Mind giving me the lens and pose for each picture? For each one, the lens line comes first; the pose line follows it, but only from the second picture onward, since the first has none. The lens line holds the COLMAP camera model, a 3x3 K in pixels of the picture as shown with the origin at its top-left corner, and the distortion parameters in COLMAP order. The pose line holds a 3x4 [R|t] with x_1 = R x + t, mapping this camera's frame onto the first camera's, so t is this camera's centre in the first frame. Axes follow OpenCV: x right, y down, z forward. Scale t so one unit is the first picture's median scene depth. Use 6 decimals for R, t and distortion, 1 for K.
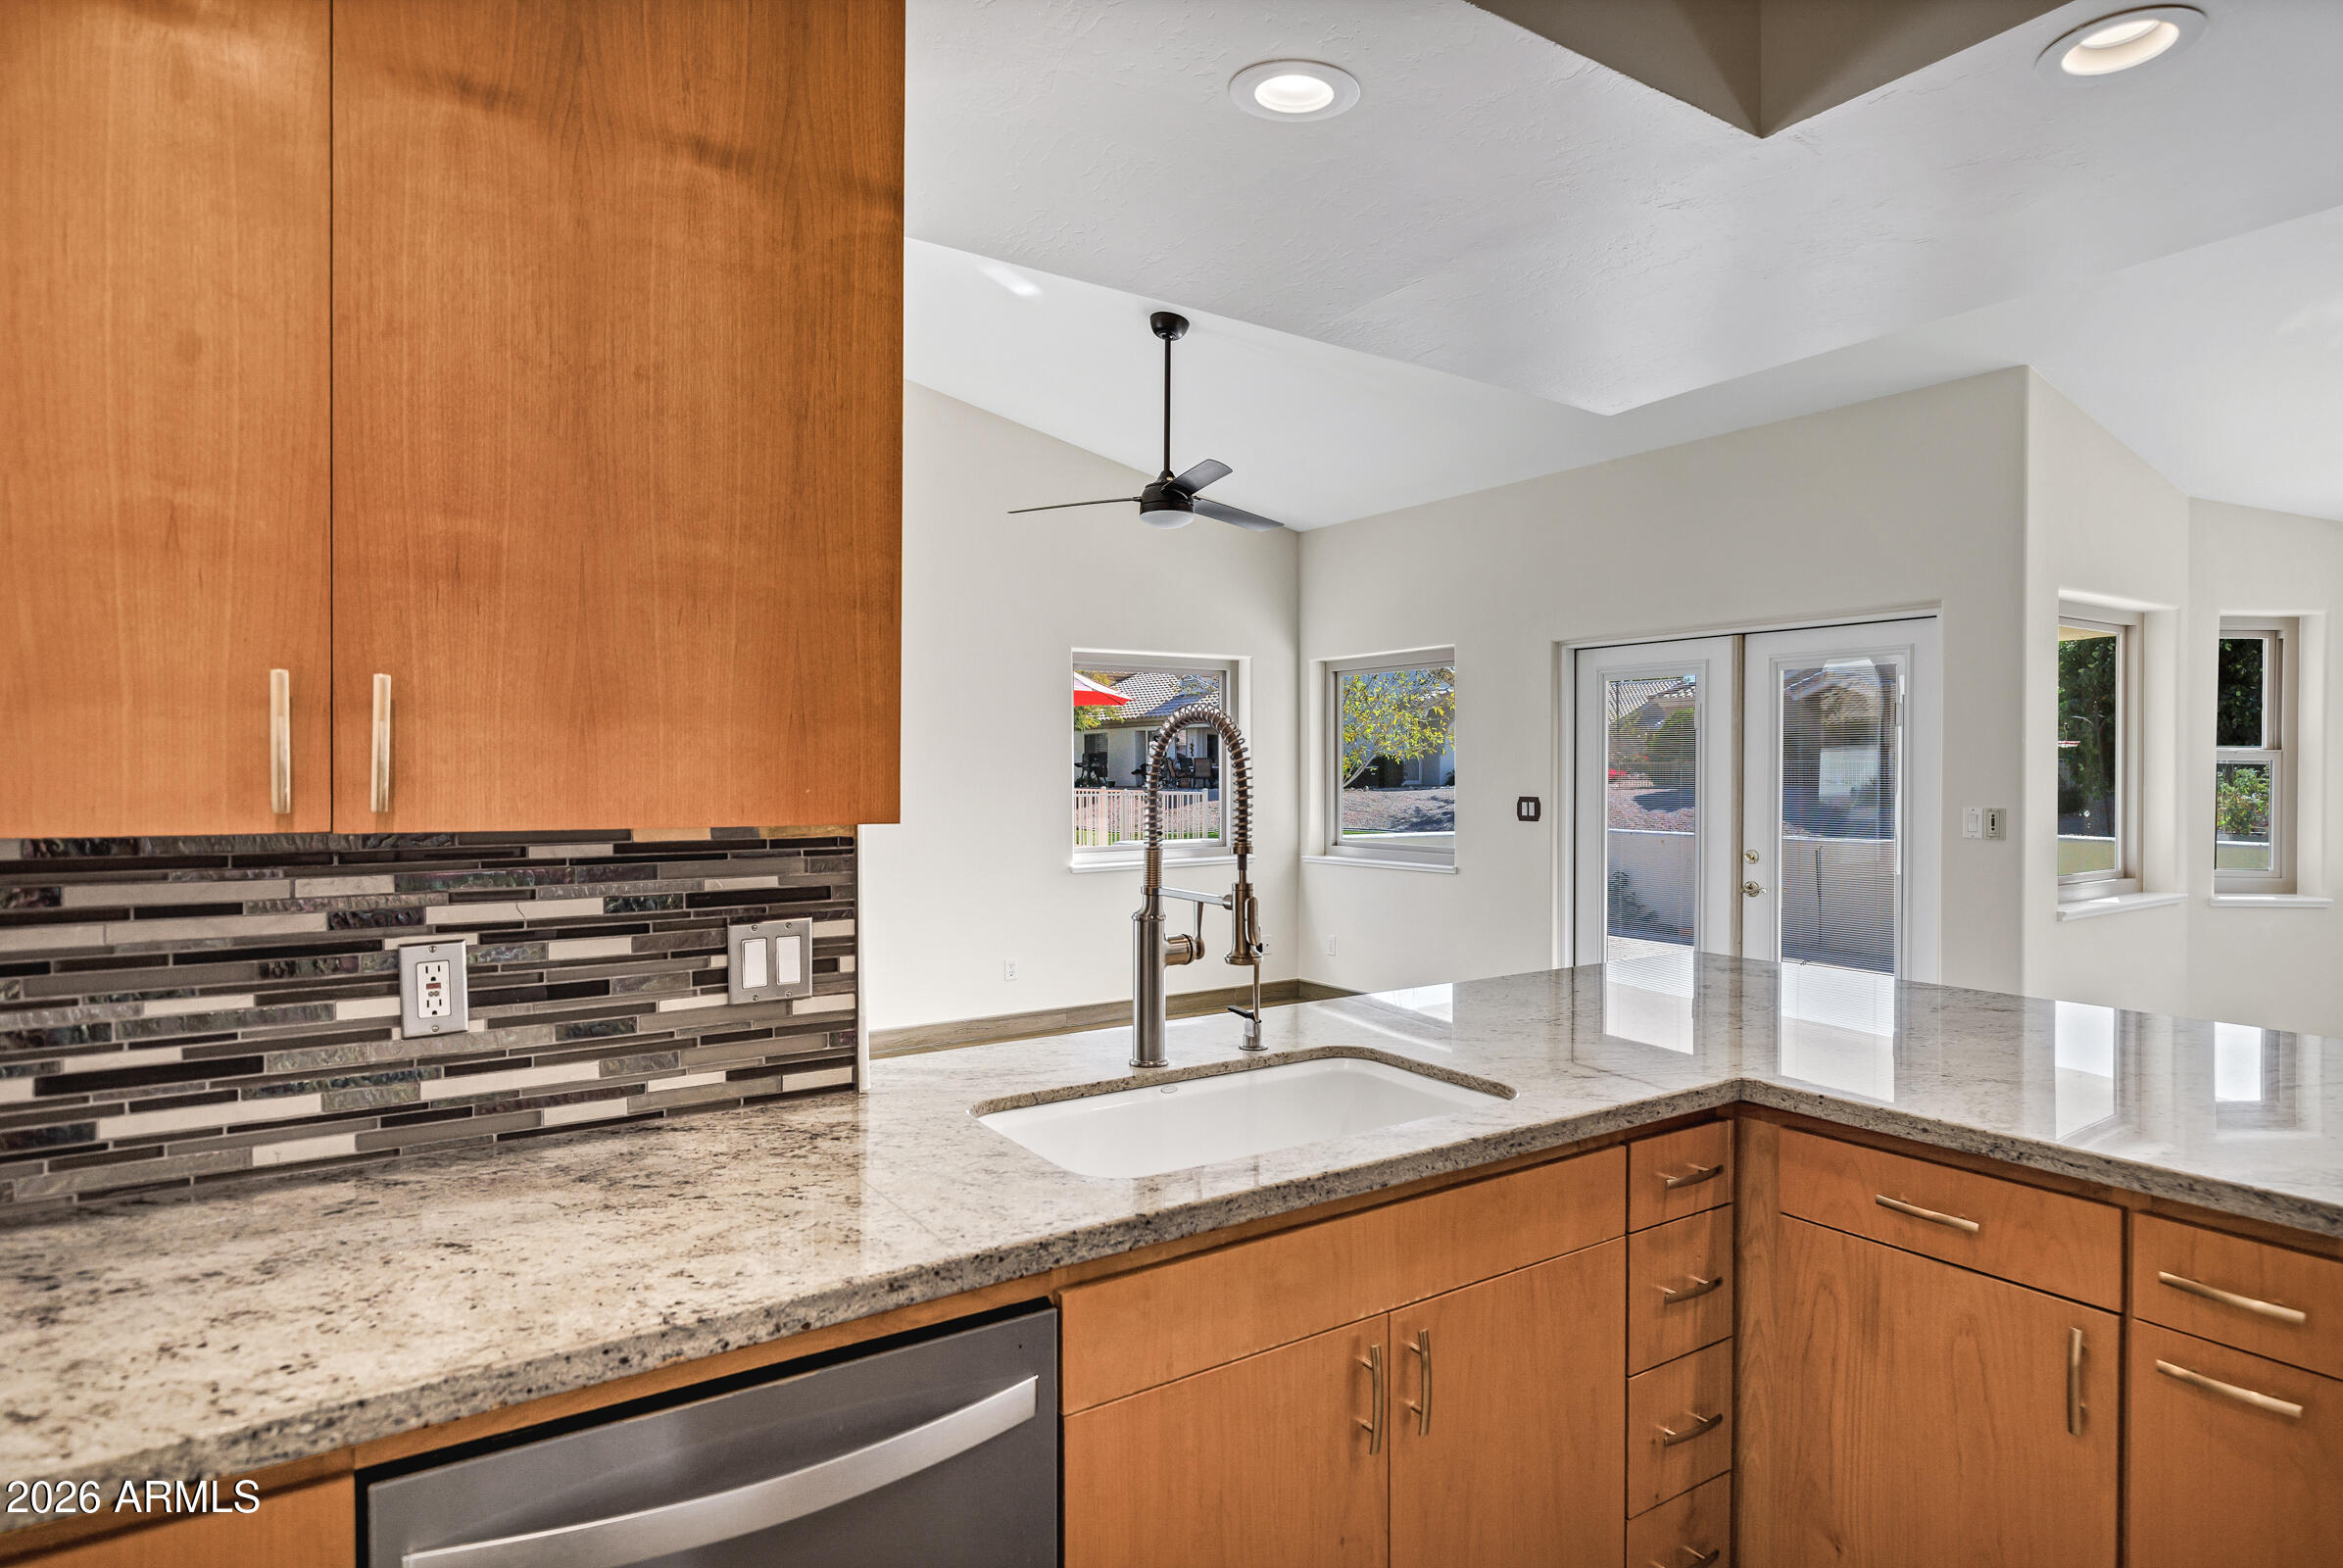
lens RADIAL K [[1298.6, 0, 1171.5], [0, 1298.6, 784.0], [0, 0, 1]] dist [0.004181, 0.001294]
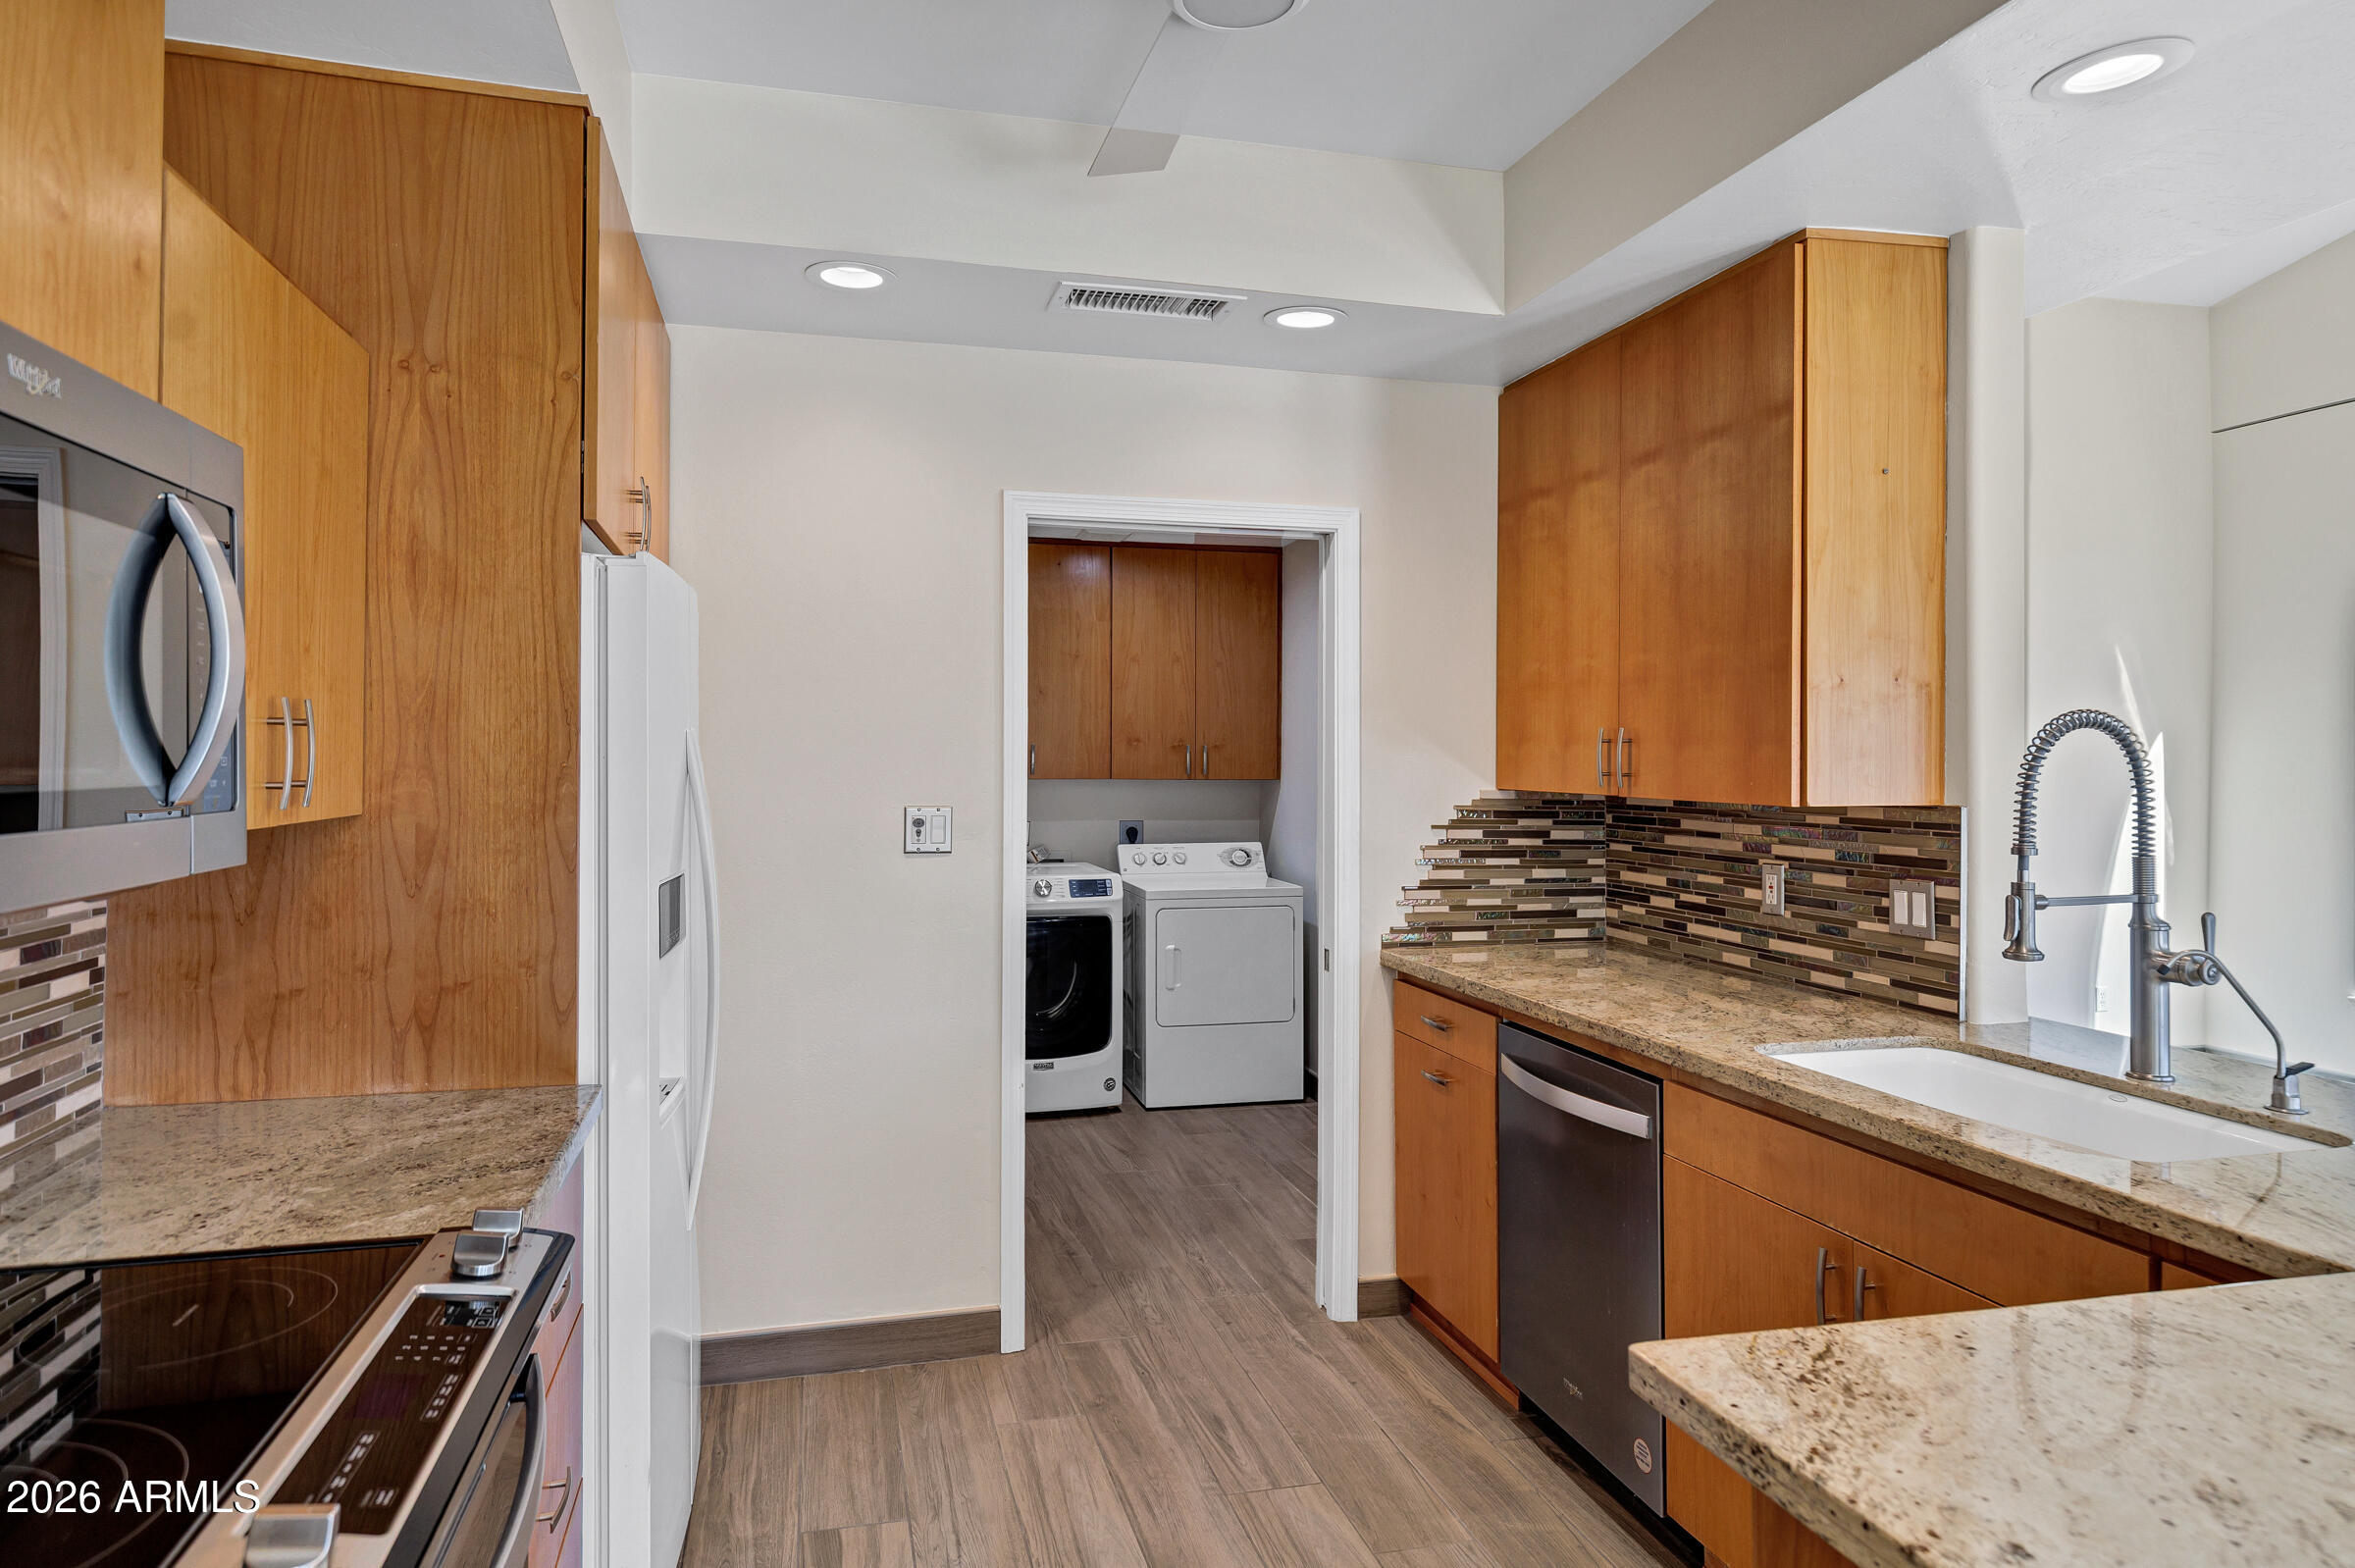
lens RADIAL K [[1398.5, 0, 1147.4], [0, 1398.5, 758.8], [0, 0, 1]] dist [0.002013, 0.000889]
pose [[-0.338734, -0.002117, -0.940880, 1.550687], [-0.017247, 0.999843, 0.003960, -0.019027], [0.940724, 0.017568, -0.338718, 0.811936]]
